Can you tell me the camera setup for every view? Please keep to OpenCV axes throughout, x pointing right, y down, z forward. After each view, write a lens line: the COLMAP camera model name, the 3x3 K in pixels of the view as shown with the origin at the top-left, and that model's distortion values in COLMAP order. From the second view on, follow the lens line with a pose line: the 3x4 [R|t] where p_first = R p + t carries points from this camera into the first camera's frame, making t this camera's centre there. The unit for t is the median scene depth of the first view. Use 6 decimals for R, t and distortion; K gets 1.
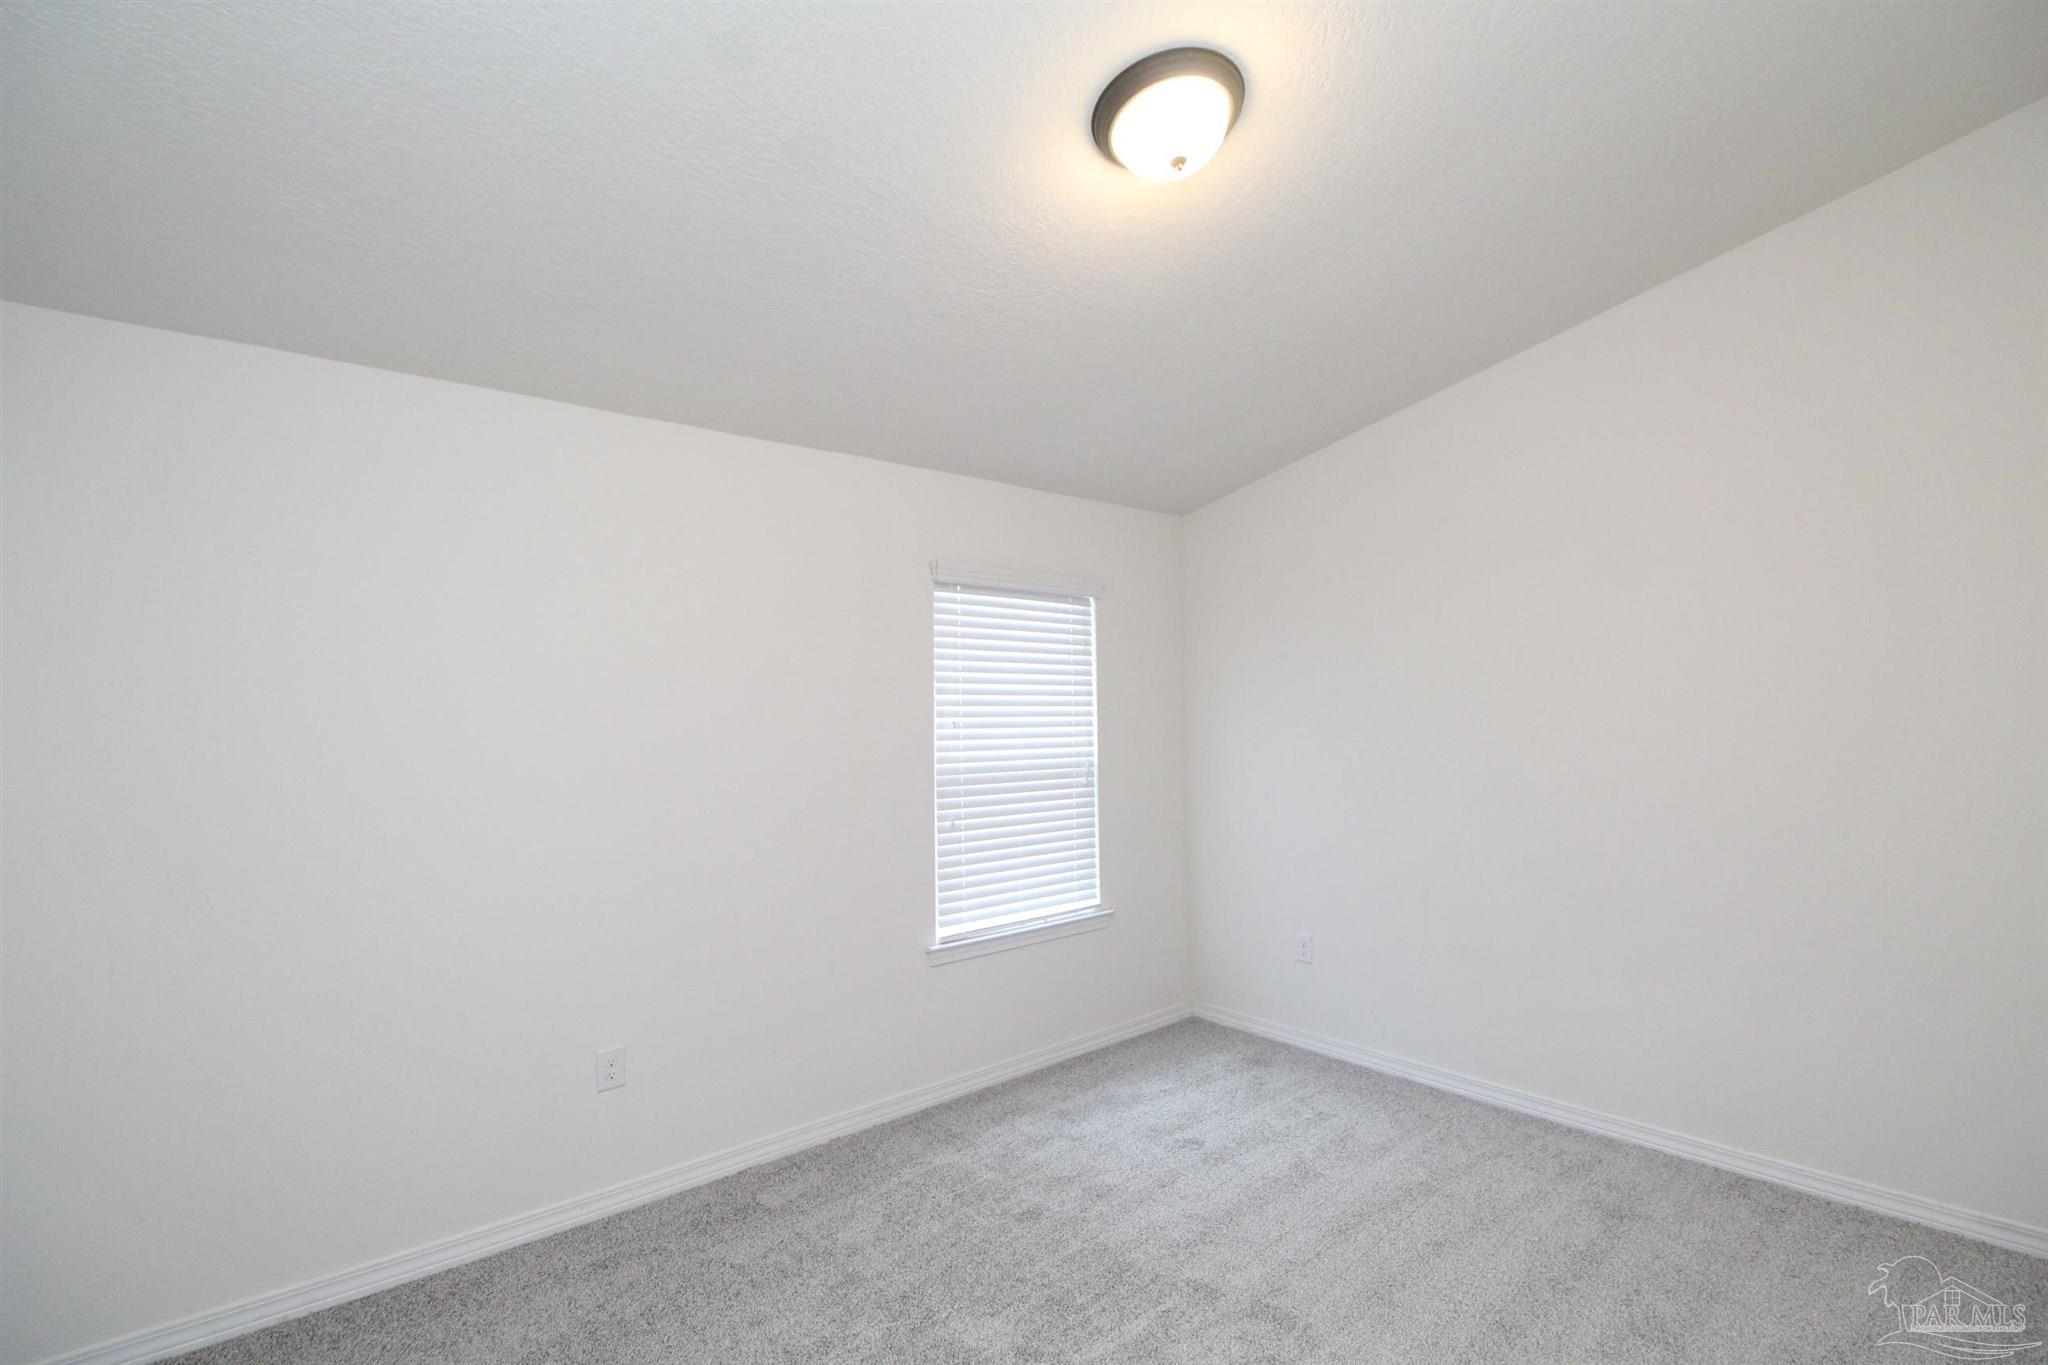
lens RADIAL K [[939.9, 0, 1031.2], [0, 939.9, 669.8], [0, 0, 1]] dist [-0.014249, -0.000560]
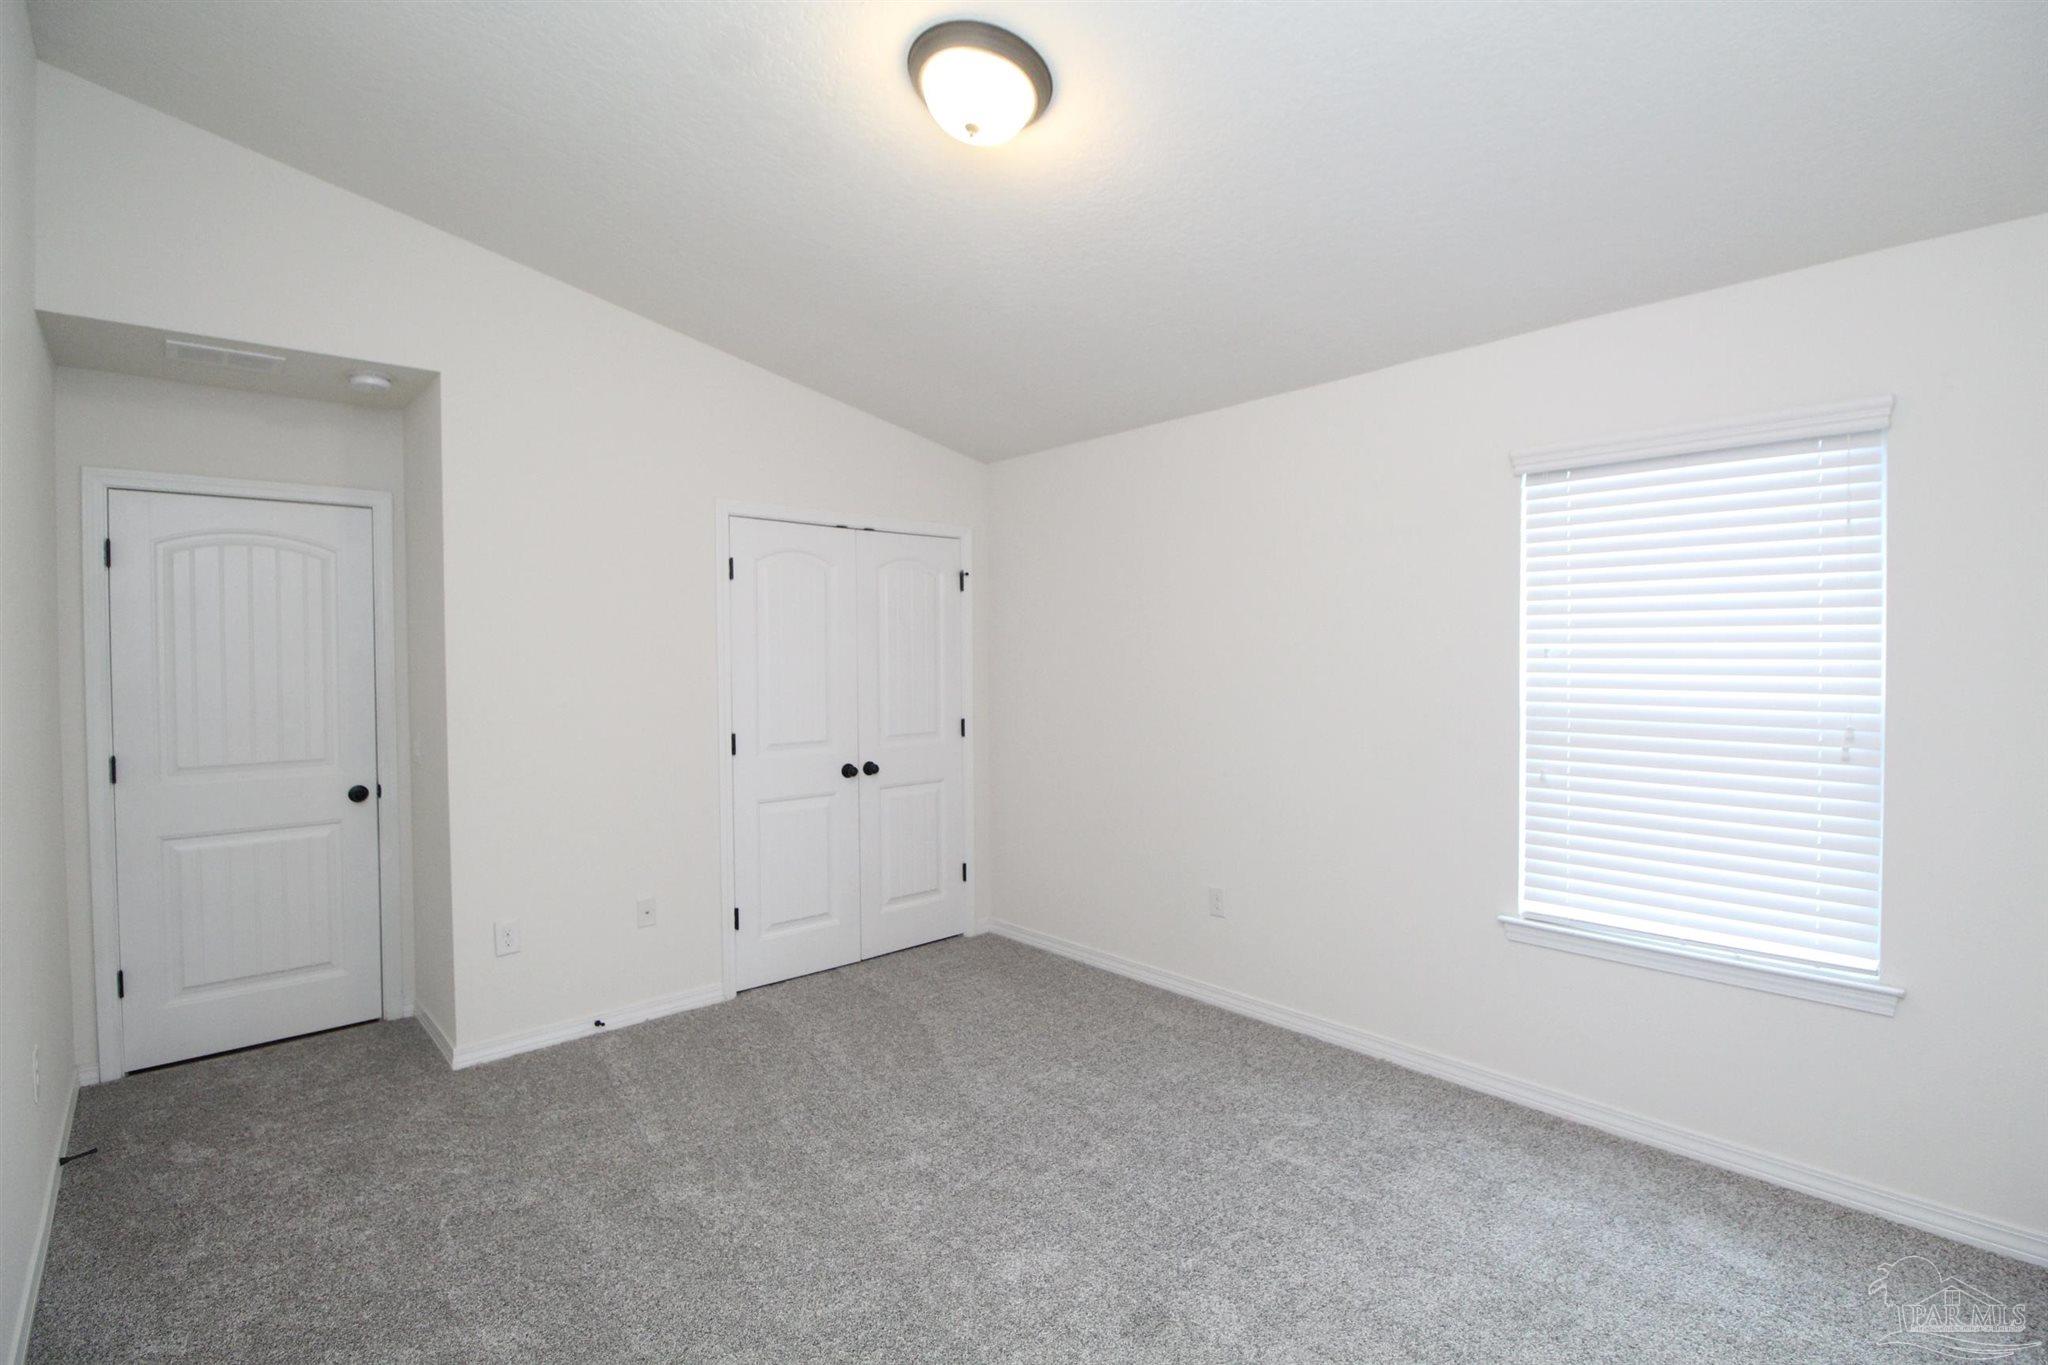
lens RADIAL K [[939.9, 0, 1028.7], [0, 939.9, 675.9], [0, 0, 1]] dist [-0.014249, -0.000560]
pose [[0.049961, 0.036845, -0.998071, 0.644482], [0.056363, 0.997623, 0.039650, 0.020869], [0.997160, -0.058235, 0.047766, 0.501478]]
